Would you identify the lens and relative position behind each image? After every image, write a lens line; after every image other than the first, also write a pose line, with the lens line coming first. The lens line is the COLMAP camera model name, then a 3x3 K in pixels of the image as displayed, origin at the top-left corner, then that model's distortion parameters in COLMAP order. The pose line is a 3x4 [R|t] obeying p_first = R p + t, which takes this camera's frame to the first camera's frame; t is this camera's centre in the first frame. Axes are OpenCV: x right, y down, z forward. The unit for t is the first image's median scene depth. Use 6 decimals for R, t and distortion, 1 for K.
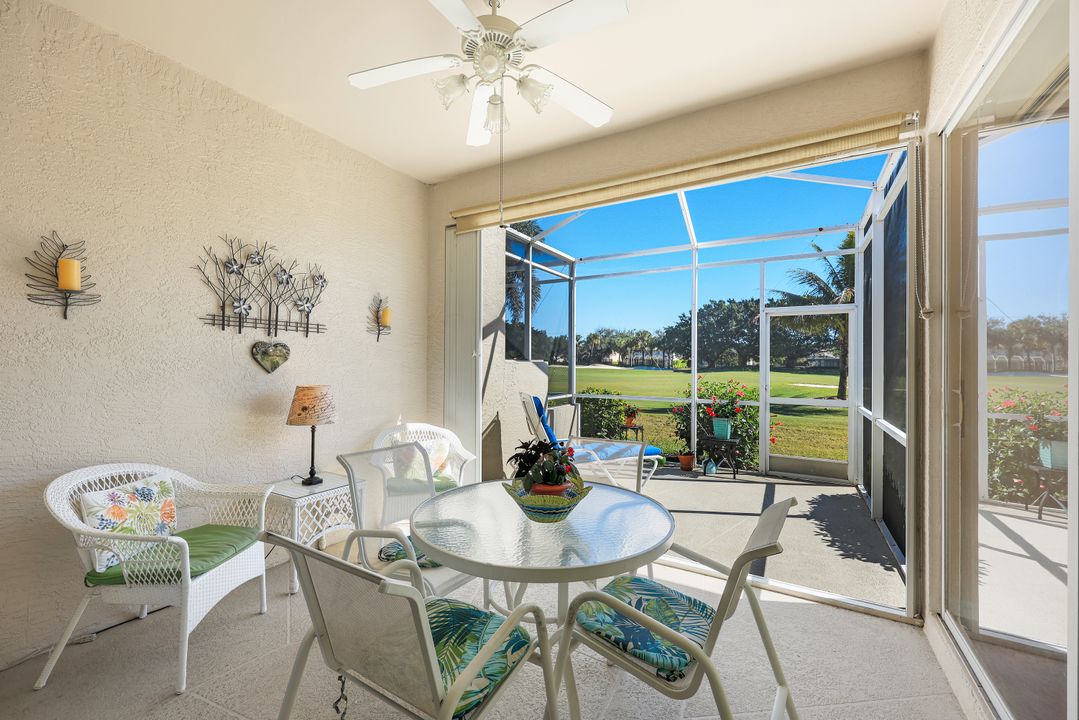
lens RADIAL K [[437.2, 0, 538.0], [0, 437.2, 359.0], [0, 0, 1]] dist [-0.002204, 0.000257]
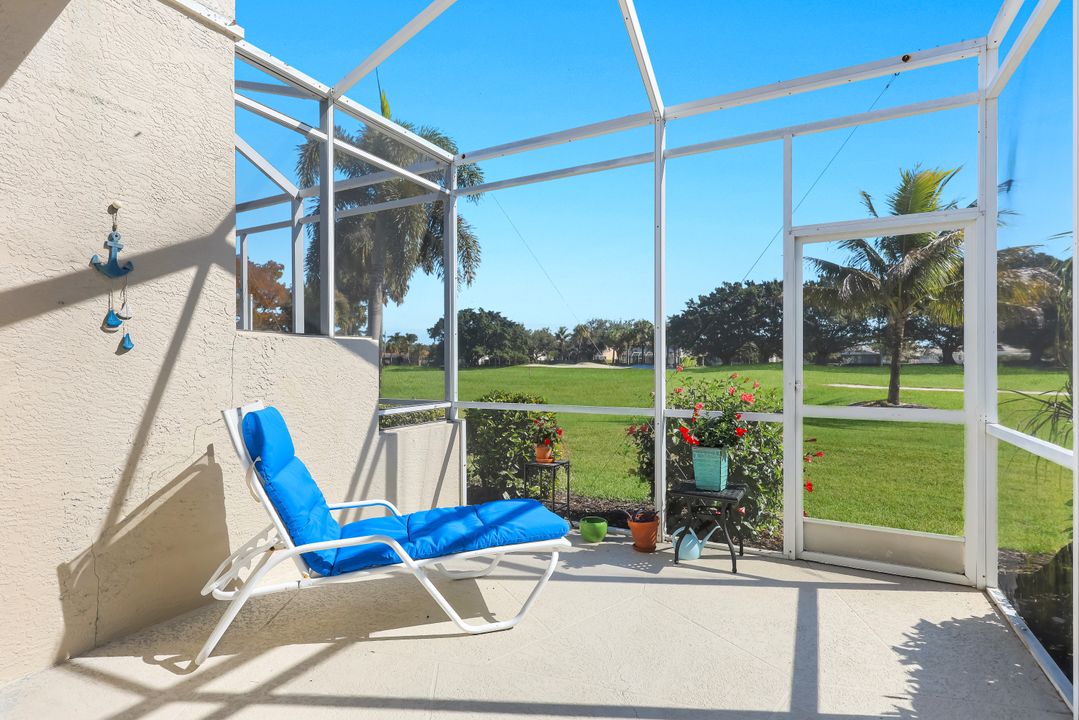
lens RADIAL K [[534.5, 0, 540.1], [0, 534.5, 361.0], [0, 0, 1]] dist [-0.000962, -0.000555]
pose [[0.999138, -0.007869, 0.040752, 0.089237], [0.007614, 0.999950, 0.006419, 0.013395], [-0.040801, -0.006103, 0.999149, 0.175155]]
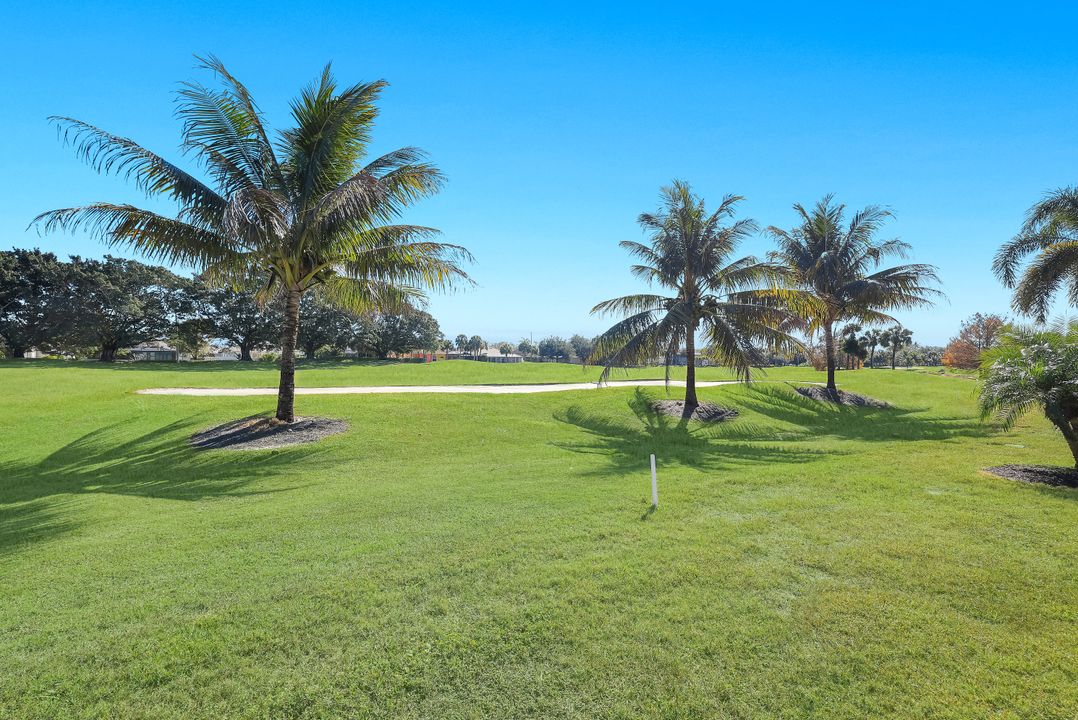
lens RADIAL K [[472.5, 0, 531.7], [0, 472.5, 360.9], [0, 0, 1]] dist [0.001000, -0.000195]
pose [[0.298532, -0.004135, 0.954391, 0.386941], [-0.011540, 0.999902, 0.007942, 0.029681], [-0.954330, -0.013385, 0.298455, 0.828540]]
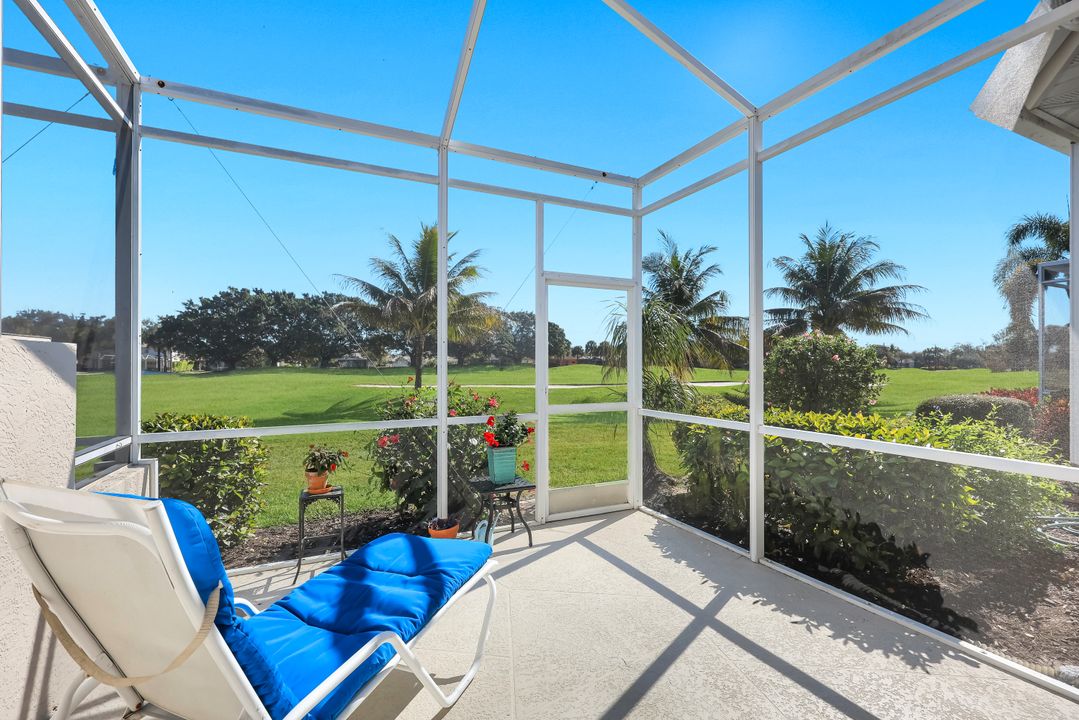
lens RADIAL K [[469.3, 0, 535.7], [0, 469.3, 359.8], [0, 0, 1]] dist [0.003581, 0.000099]
pose [[0.565763, 0.000105, 0.824568, -0.032099], [0.000539, 1.000000, -0.000497, 0.007863], [-0.824568, 0.000726, 0.565763, 0.266901]]
